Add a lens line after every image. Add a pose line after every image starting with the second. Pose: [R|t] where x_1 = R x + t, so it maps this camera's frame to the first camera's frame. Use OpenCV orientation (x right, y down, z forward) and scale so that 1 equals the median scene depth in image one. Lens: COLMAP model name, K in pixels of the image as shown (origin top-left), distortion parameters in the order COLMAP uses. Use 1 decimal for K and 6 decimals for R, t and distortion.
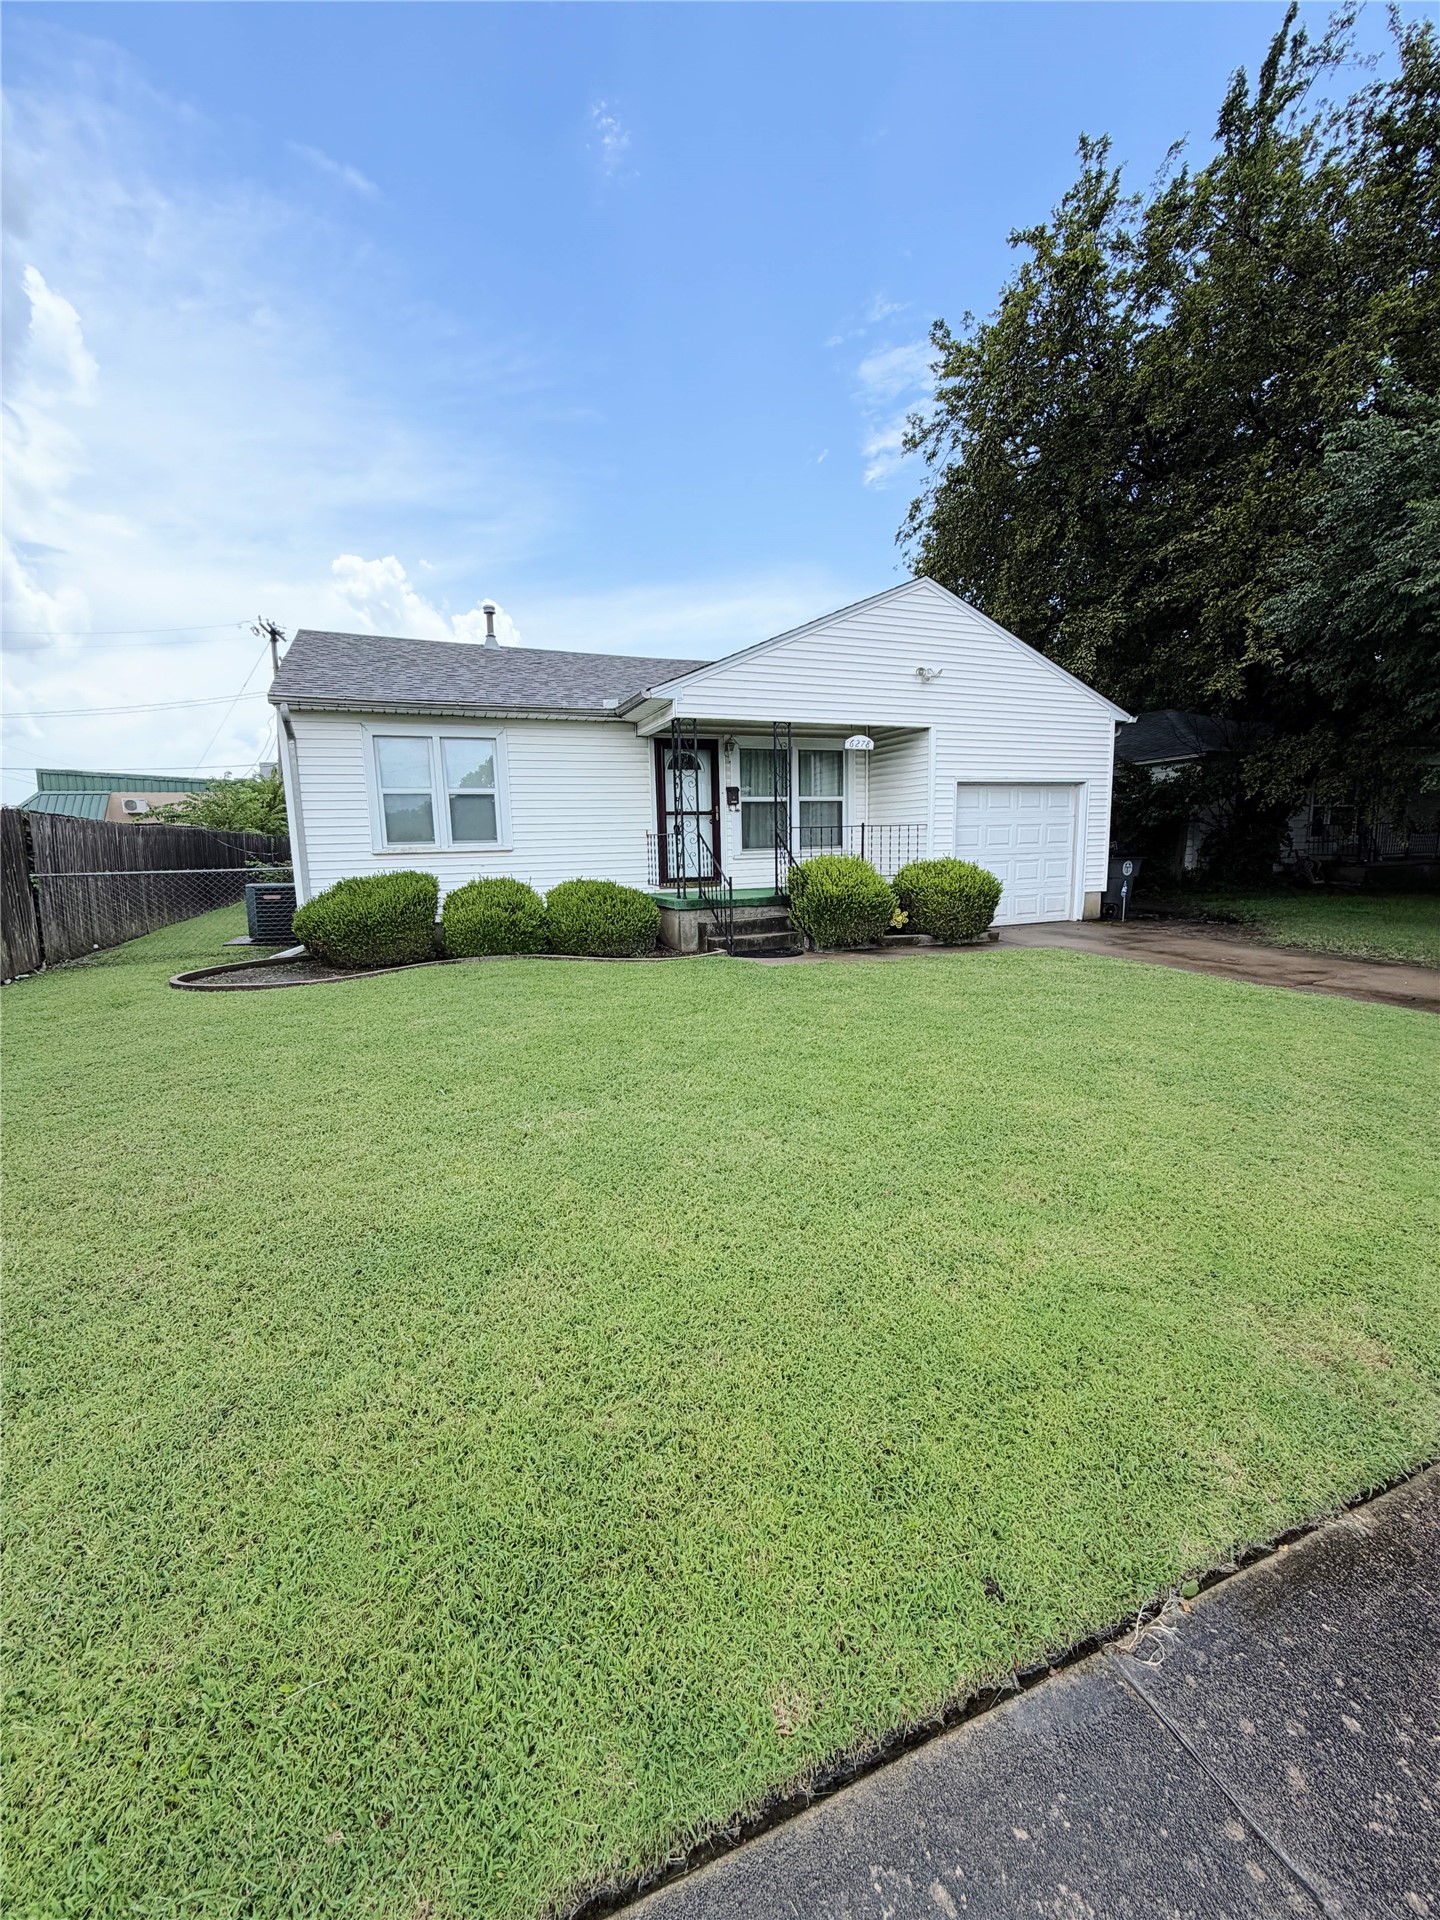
lens RADIAL K [[767.4, 0, 721.6], [0, 767.4, 968.0], [0, 0, 1]] dist [0.002419, -0.000871]
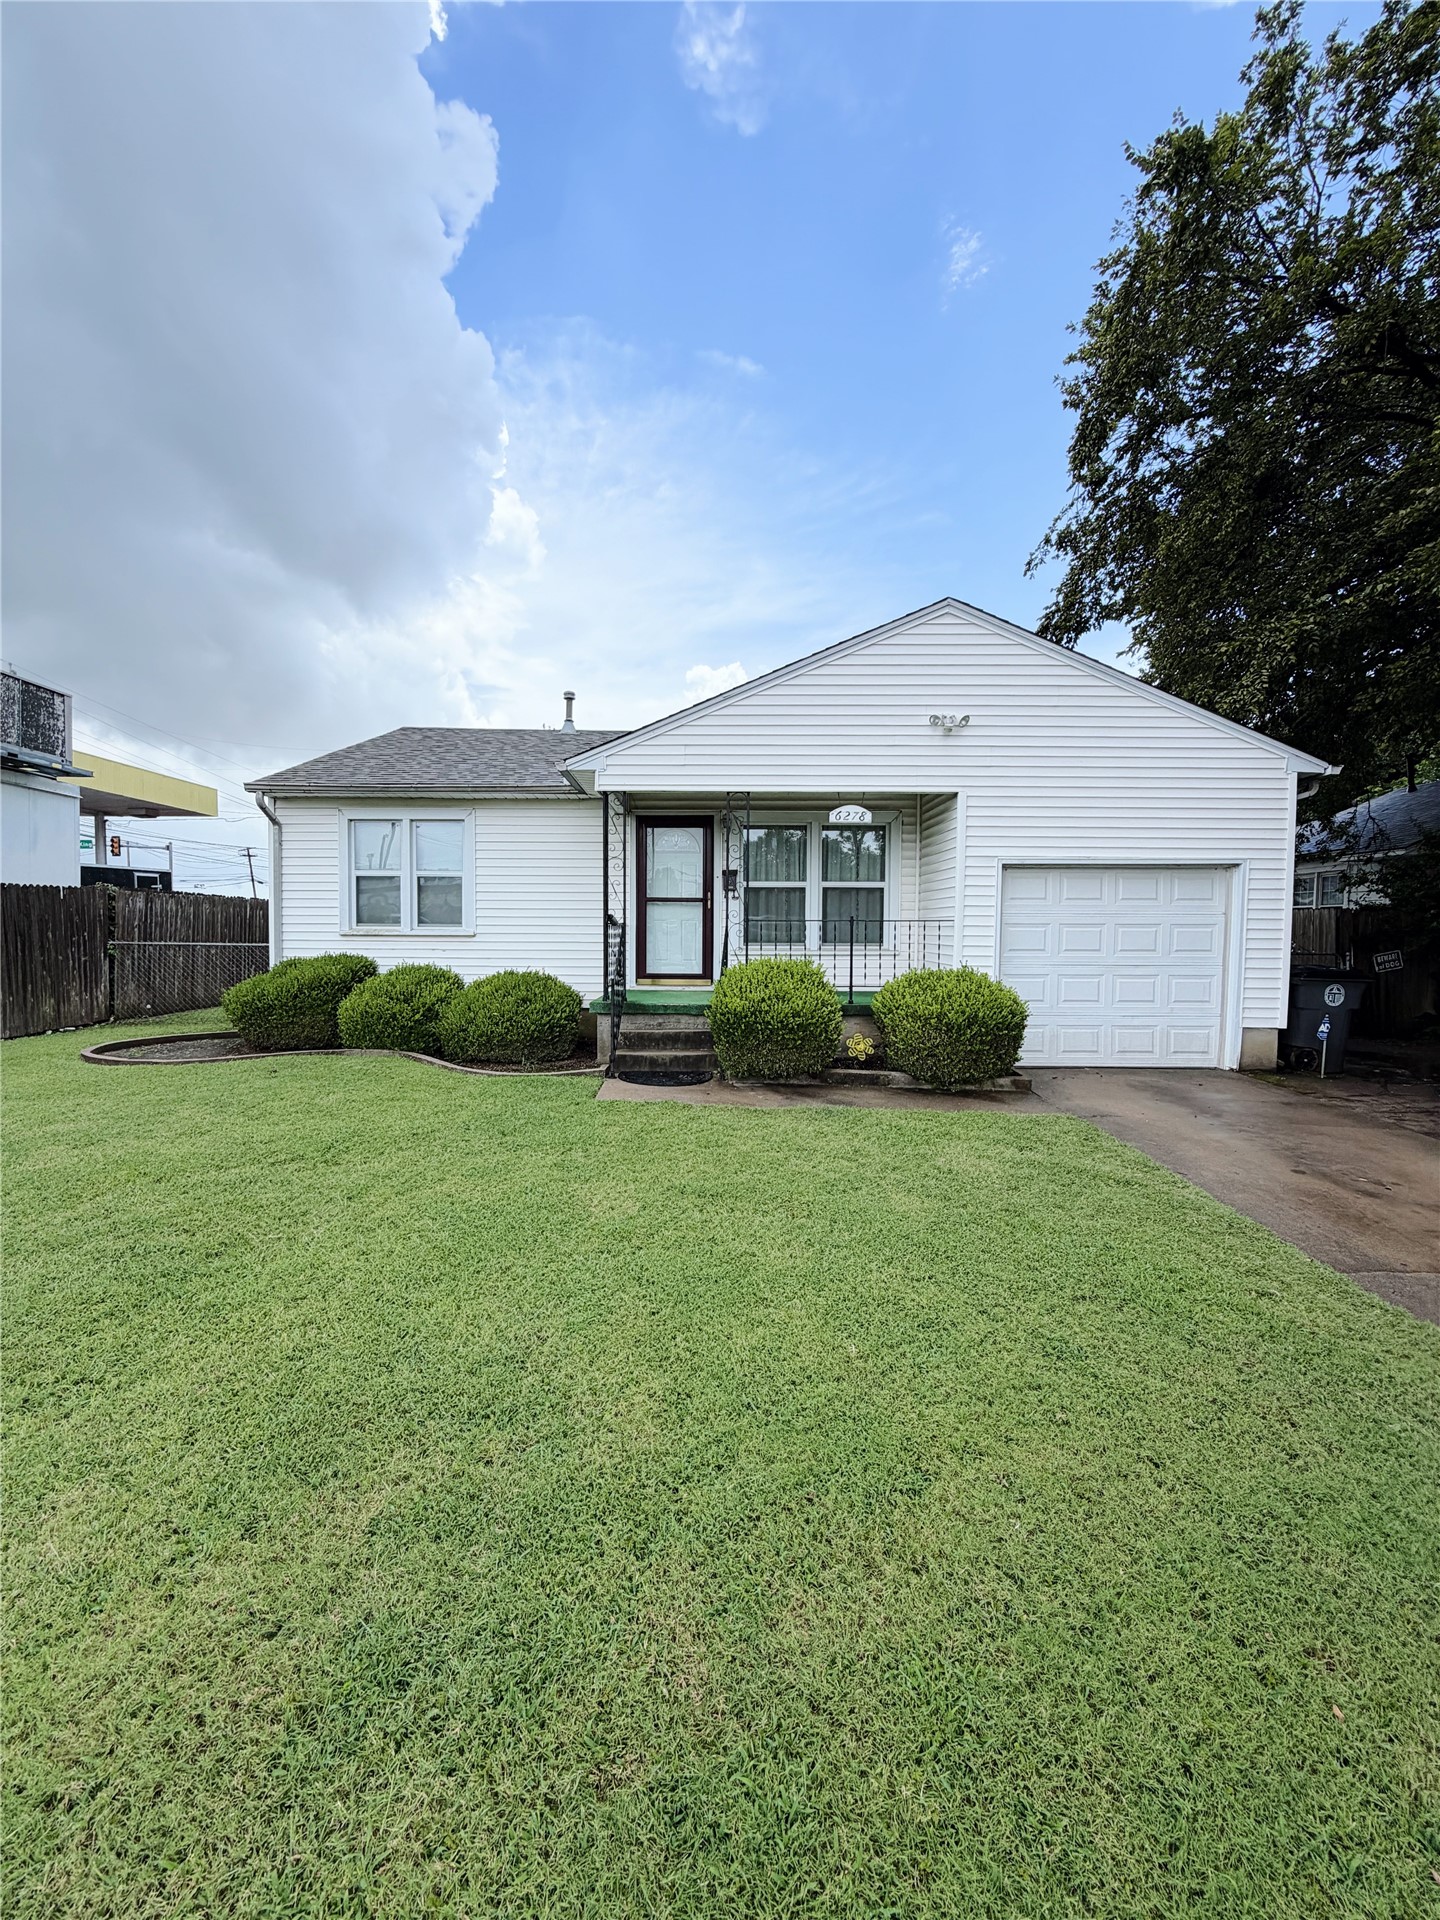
lens RADIAL K [[767.4, 0, 717.6], [0, 767.4, 971.2], [0, 0, 1]] dist [0.002419, -0.000871]
pose [[0.918480, 0.054285, -0.391724, 0.341887], [-0.092833, 0.992452, -0.080133, -0.057087], [0.384417, 0.109966, 0.916587, 0.235033]]
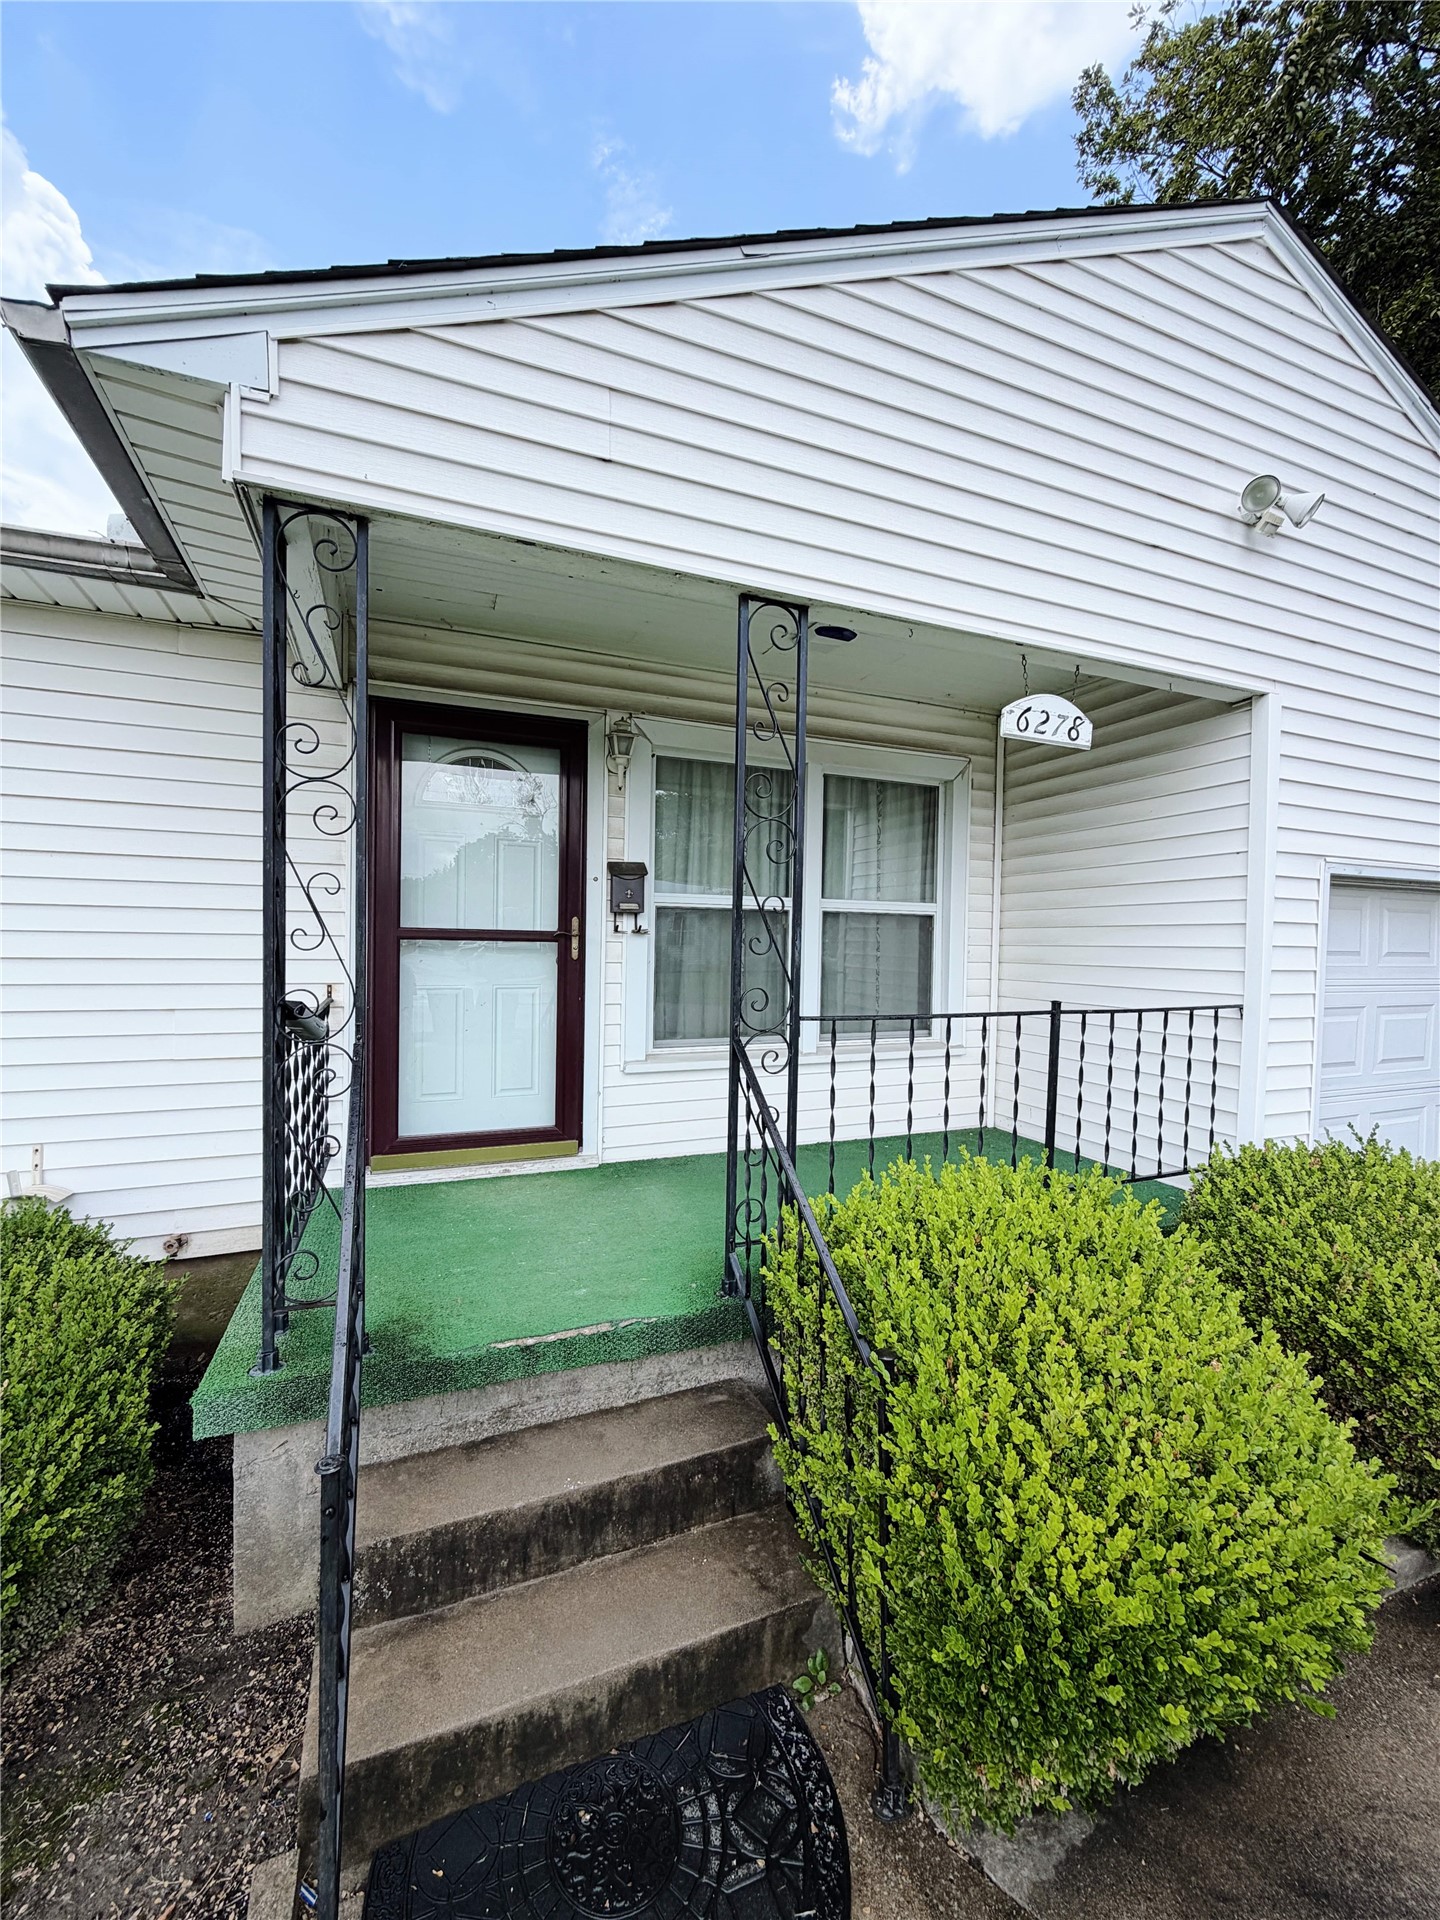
lens RADIAL K [[767.4, 0, 720.5], [0, 767.4, 964.6], [0, 0, 1]] dist [0.002419, -0.000871]
pose [[0.999011, 0.043252, -0.010313, 0.061162], [-0.044236, 0.990253, -0.132073, -0.150118], [0.004500, 0.132398, 0.991186, 0.677883]]
